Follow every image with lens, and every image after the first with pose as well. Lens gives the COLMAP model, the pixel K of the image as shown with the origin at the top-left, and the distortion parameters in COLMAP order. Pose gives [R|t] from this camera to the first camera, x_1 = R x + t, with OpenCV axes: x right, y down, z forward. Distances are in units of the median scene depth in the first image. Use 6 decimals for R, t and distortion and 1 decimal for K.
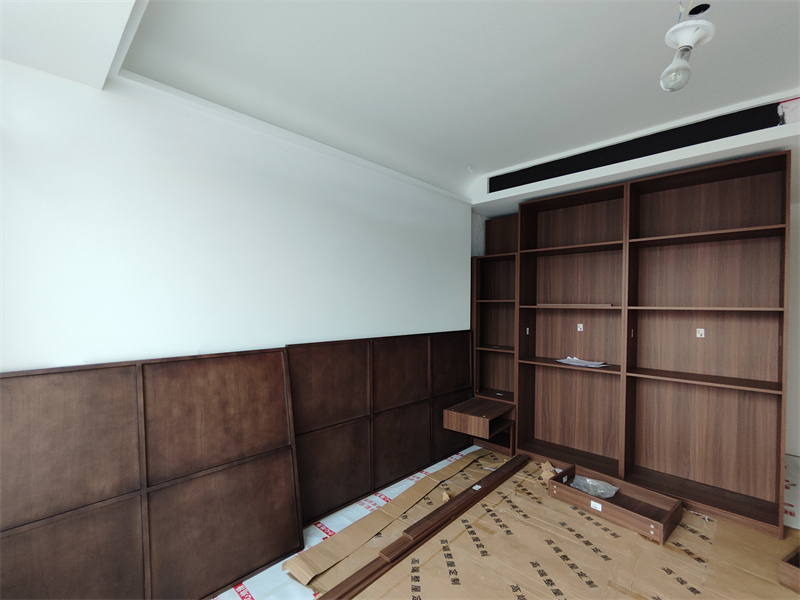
lens RADIAL K [[363.2, 0, 402.1], [0, 363.2, 310.5], [0, 0, 1]] dist [0.003533, 0.000906]
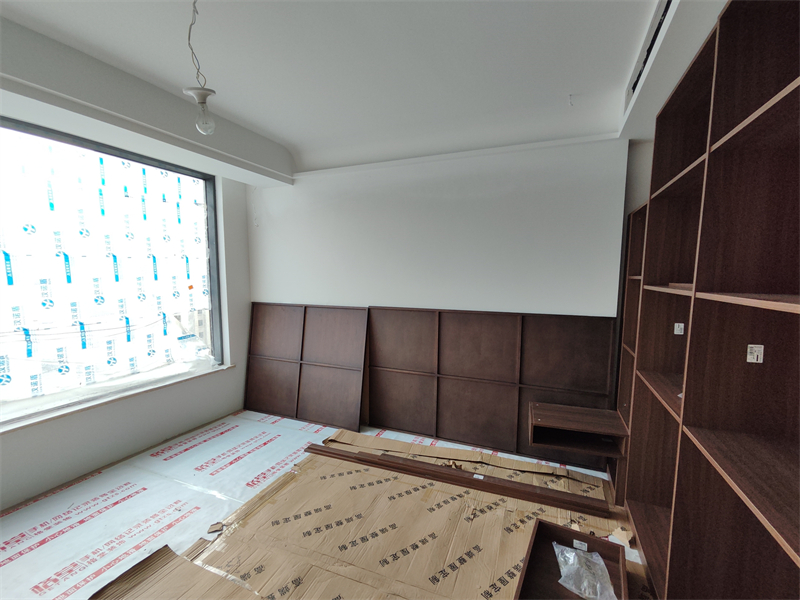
lens RADIAL K [[368.7, 0, 399.9], [0, 368.7, 314.6], [0, 0, 1]] dist [-0.001306, 0.013789]
pose [[0.355864, 0.113887, -0.927572, 1.089297], [-0.012828, 0.993049, 0.117005, -0.051771], [0.934450, -0.029738, 0.354851, 0.529481]]
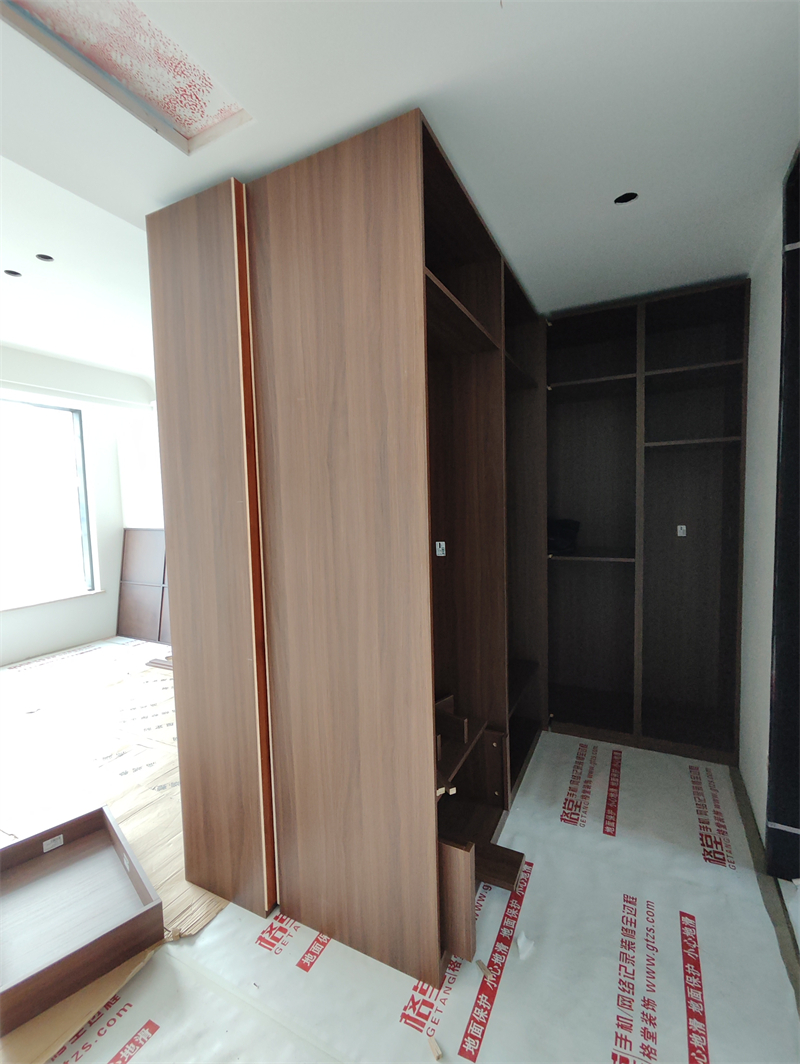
lens RADIAL K [[483.1, 0, 385.1], [0, 483.1, 533.2], [0, 0, 1]] dist [0.003533, 0.000906]
pose [[0.274470, 0.062826, -0.959541, 1.747524], [0.022469, 0.997172, 0.071717, -0.014971], [0.961333, -0.041244, 0.272283, 1.042569]]
